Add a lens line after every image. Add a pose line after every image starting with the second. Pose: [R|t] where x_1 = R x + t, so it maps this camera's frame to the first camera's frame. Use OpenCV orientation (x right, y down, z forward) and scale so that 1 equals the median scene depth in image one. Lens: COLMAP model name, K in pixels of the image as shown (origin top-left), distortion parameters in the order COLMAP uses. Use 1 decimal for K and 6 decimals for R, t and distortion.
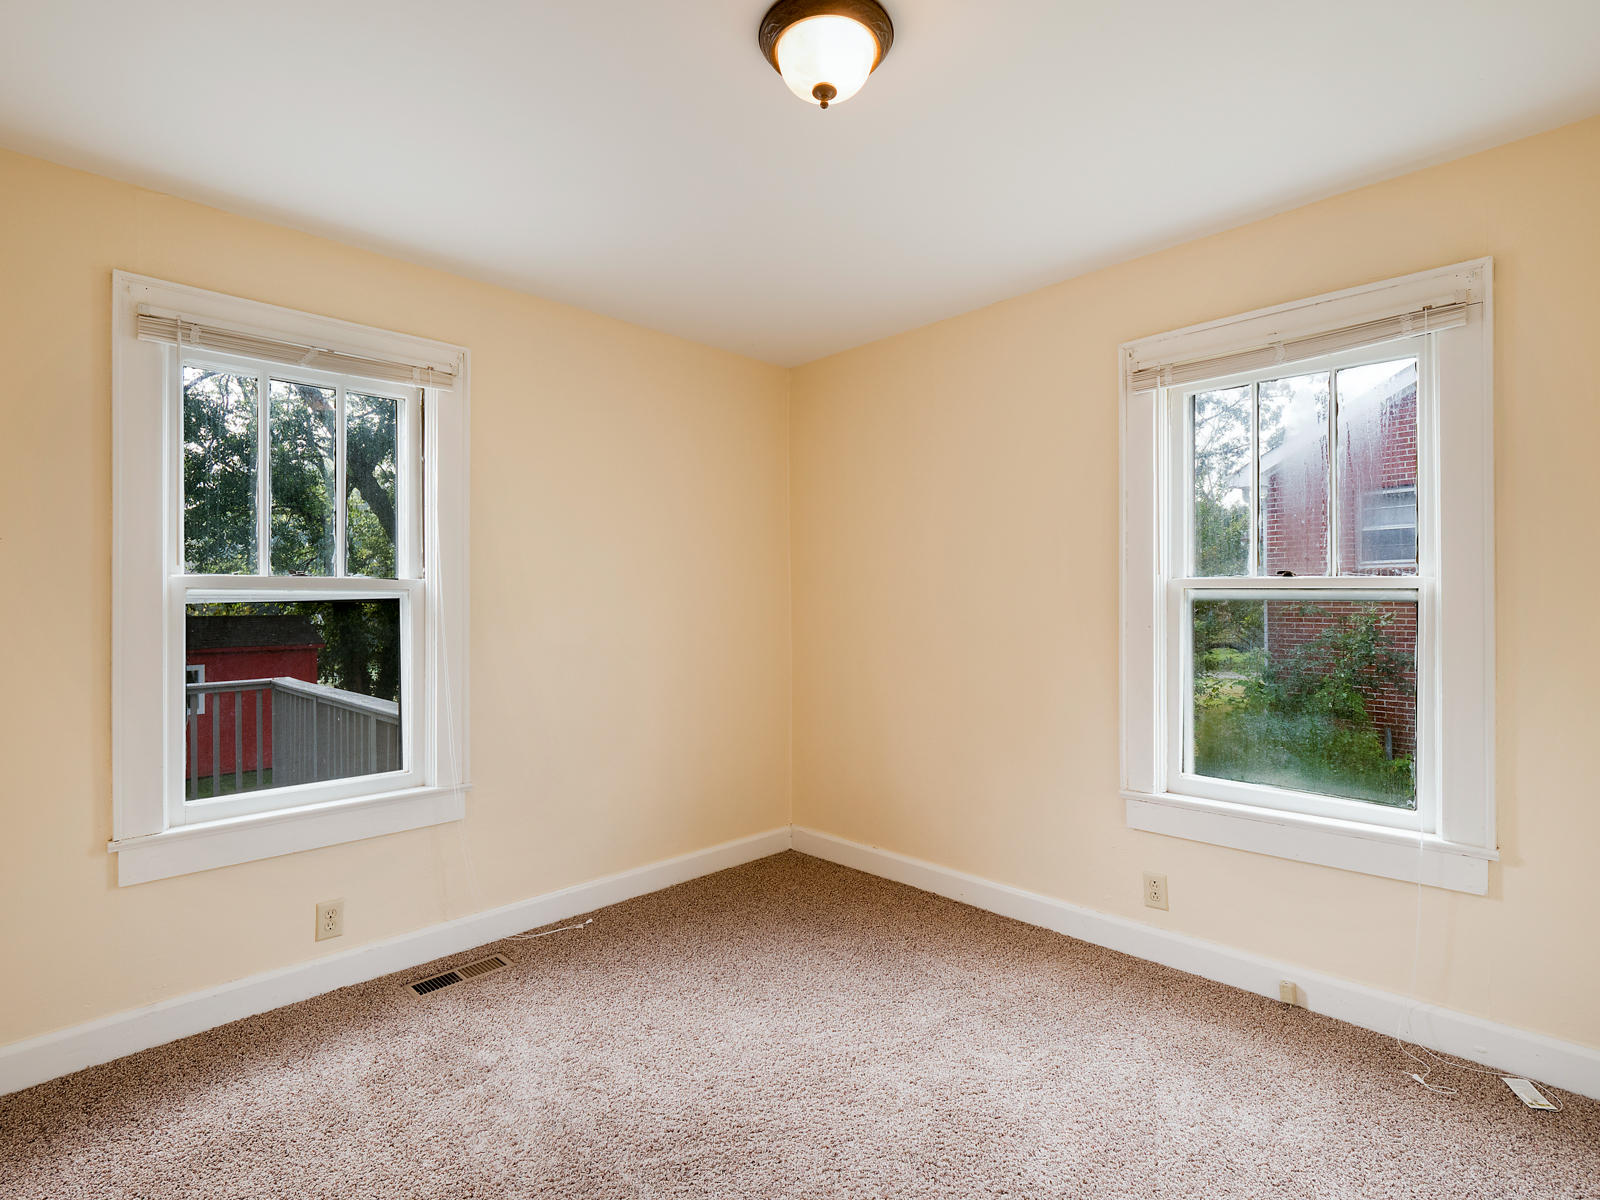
lens RADIAL K [[782.0, 0, 815.1], [0, 782.0, 591.0], [0, 0, 1]] dist [-0.003202, 0.000645]
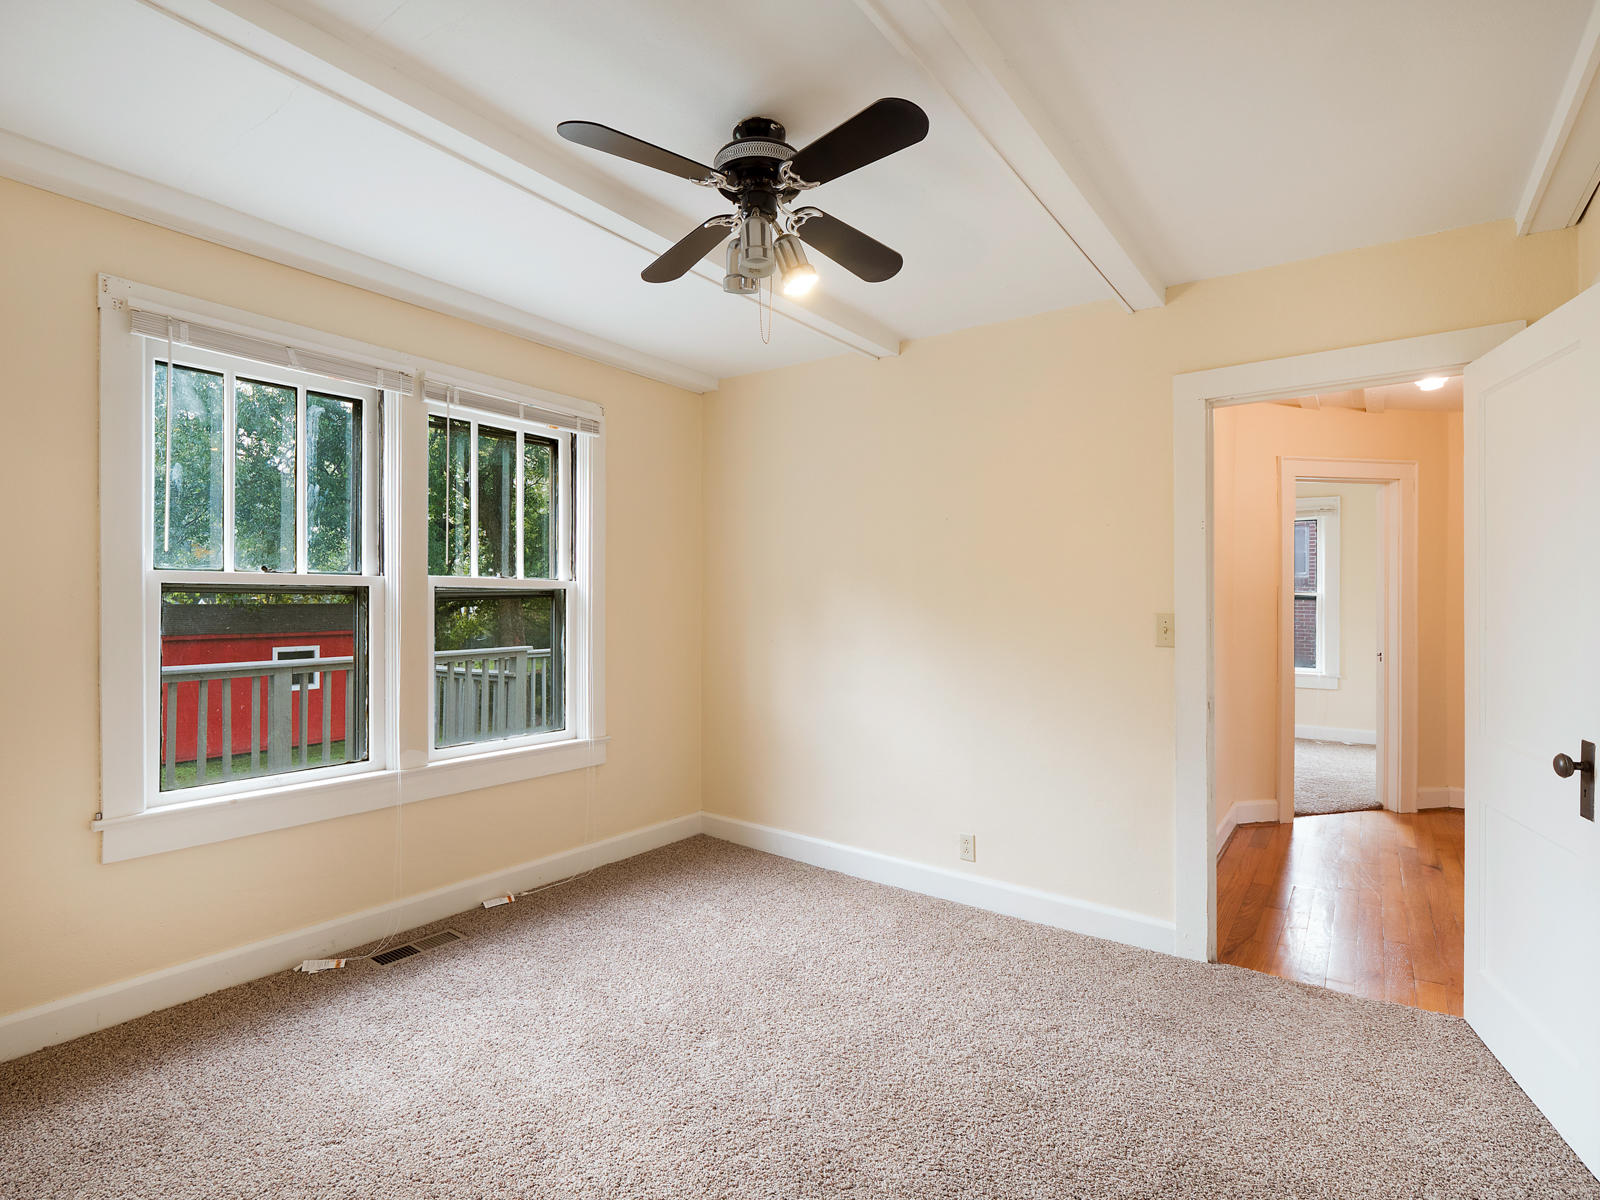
lens RADIAL K [[782.0, 0, 793.6], [0, 782.0, 606.9], [0, 0, 1]] dist [-0.003202, 0.000645]
pose [[0.989558, 0.020173, 0.142716, -0.129897], [-0.022909, 0.999583, 0.017551, -0.000986], [-0.142303, -0.020637, 0.989608, -0.134961]]
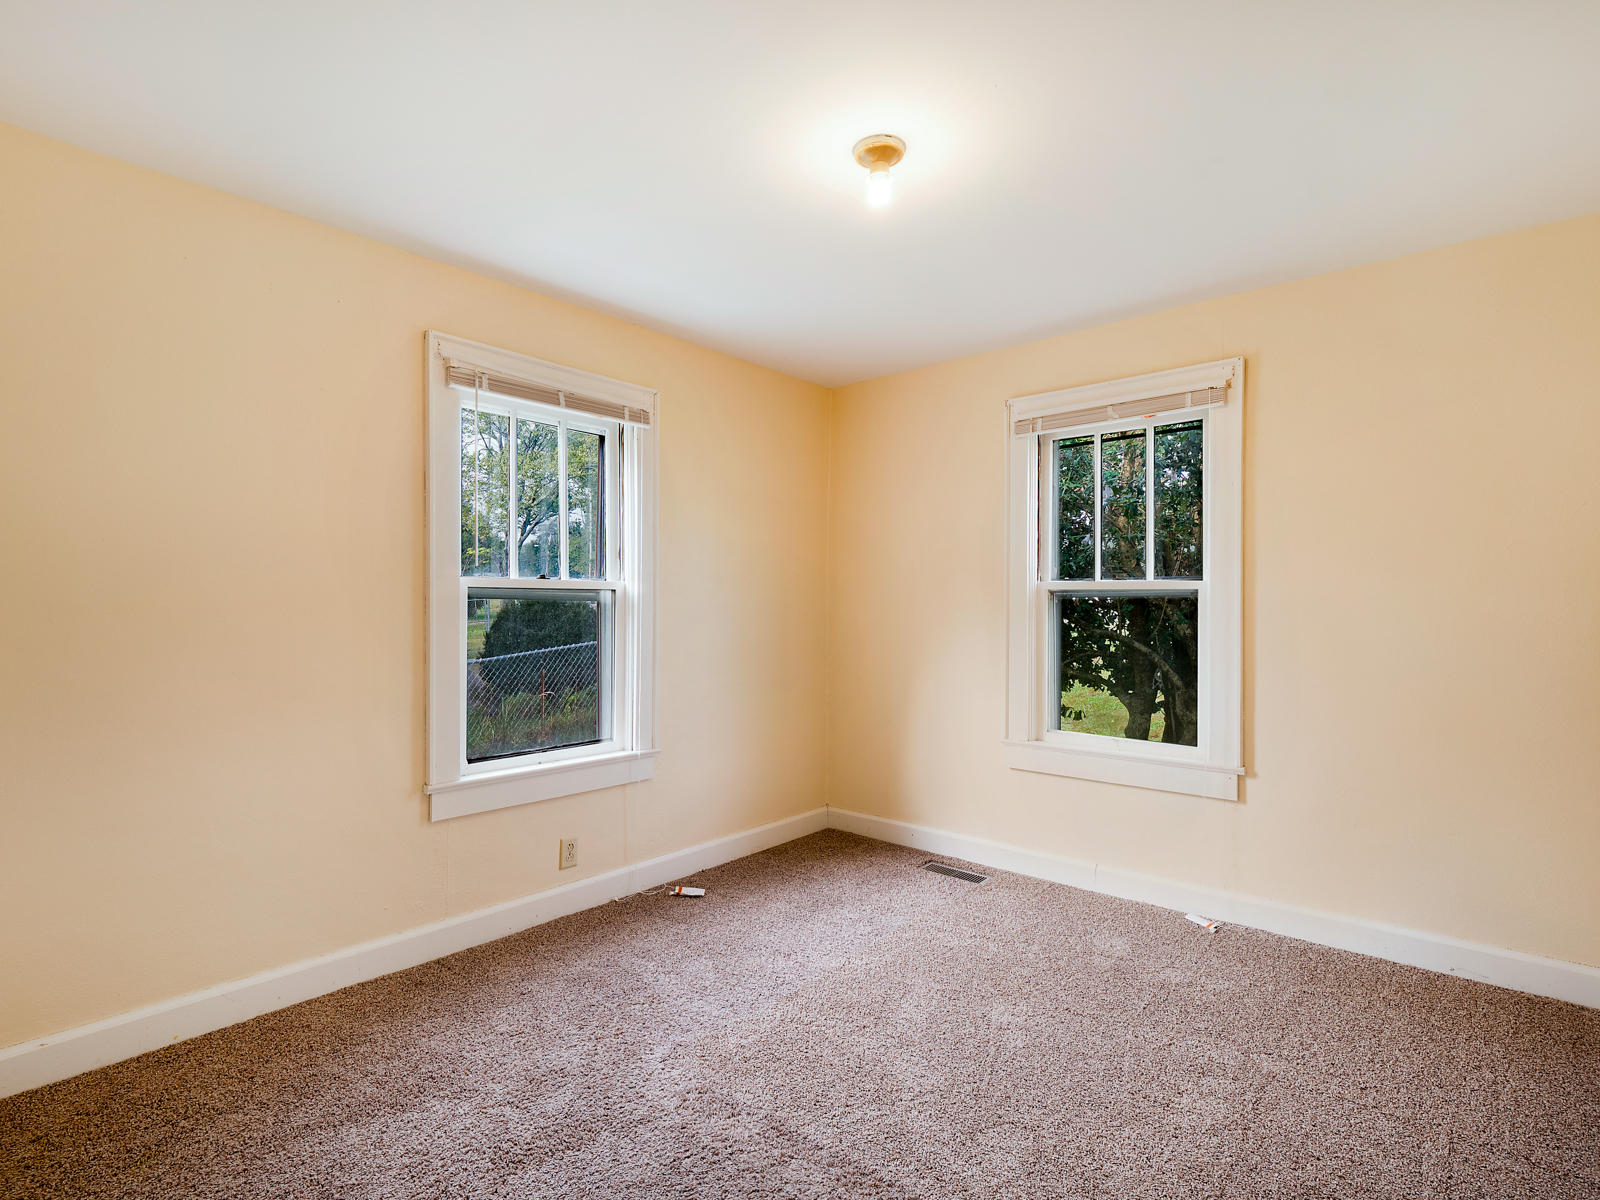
lens RADIAL K [[919.8, 0, 805.3], [0, 919.8, 609.9], [0, 0, 1]] dist [-0.002617, -0.002732]
pose [[0.988493, 0.019964, 0.149947, -0.493812], [-0.022958, 0.999570, 0.018263, -0.004576], [-0.149517, -0.021495, 0.988525, -0.522205]]
